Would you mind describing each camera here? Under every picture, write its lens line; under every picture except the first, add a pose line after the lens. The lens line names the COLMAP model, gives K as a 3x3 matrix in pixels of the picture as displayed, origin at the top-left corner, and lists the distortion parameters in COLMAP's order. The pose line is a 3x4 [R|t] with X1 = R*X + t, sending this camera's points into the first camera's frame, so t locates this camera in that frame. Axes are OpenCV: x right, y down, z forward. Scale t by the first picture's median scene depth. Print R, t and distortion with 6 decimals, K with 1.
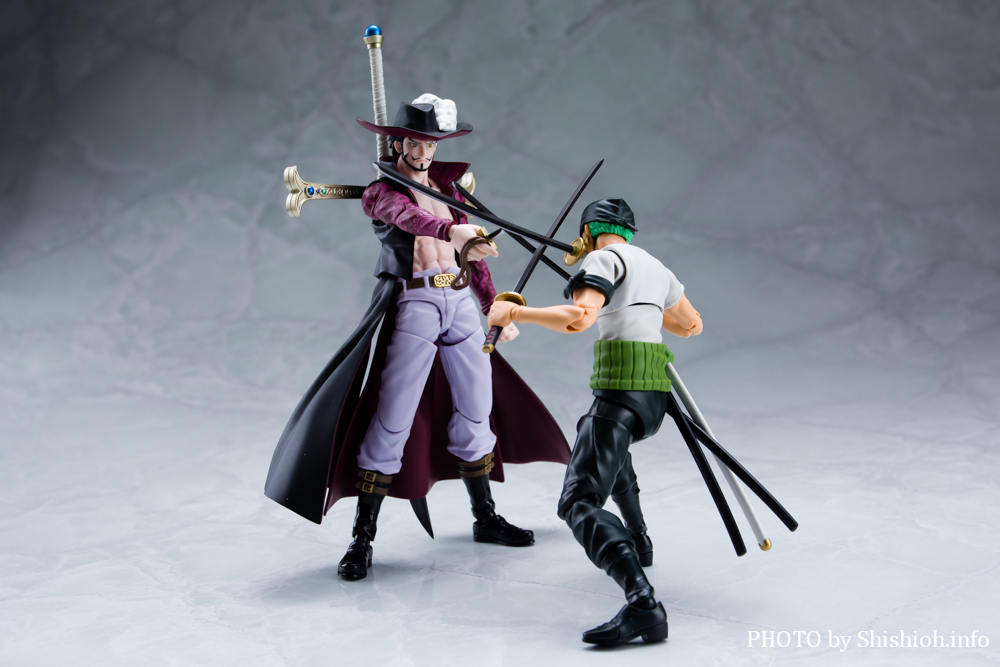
lens RADIAL K [[1642.2, 0, 500.0], [0, 1642.2, 333.5], [0, 0, 1]] dist [0.051912, 0.070459]
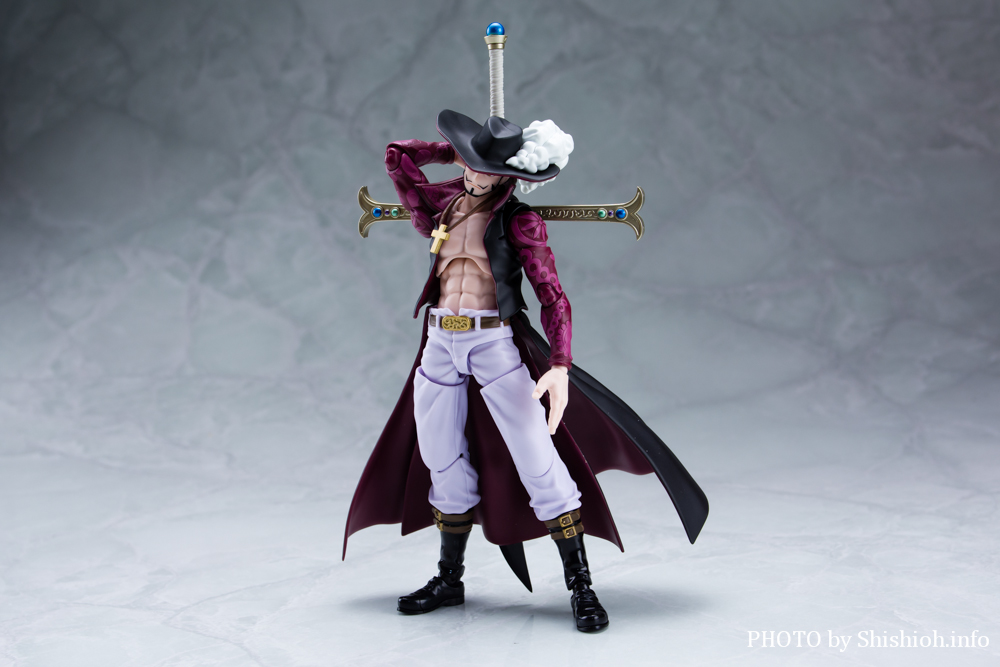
lens RADIAL K [[1485.0, 0, 467.4], [0, 1485.0, 353.4], [0, 0, 1]] dist [0.005964, 0.034164]
pose [[0.999980, 0.003546, -0.005149, 0.018216], [-0.003684, 0.999625, -0.027124, 0.000976], [0.005051, 0.027142, 0.999619, 0.117897]]
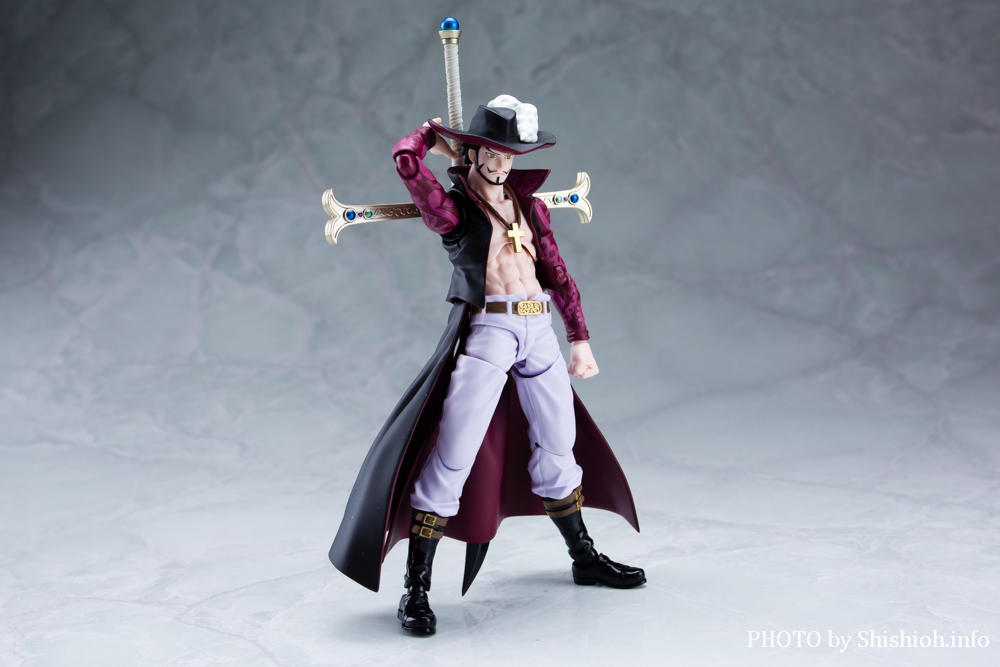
lens RADIAL K [[1491.8, 0, 483.9], [0, 1491.8, 338.9], [0, 0, 1]] dist [0.003926, 0.039046]
pose [[0.999992, 0.003223, -0.002302, 0.015903], [-0.003284, 0.999627, -0.027126, -0.000056], [0.002214, 0.027133, 0.999629, 0.126757]]
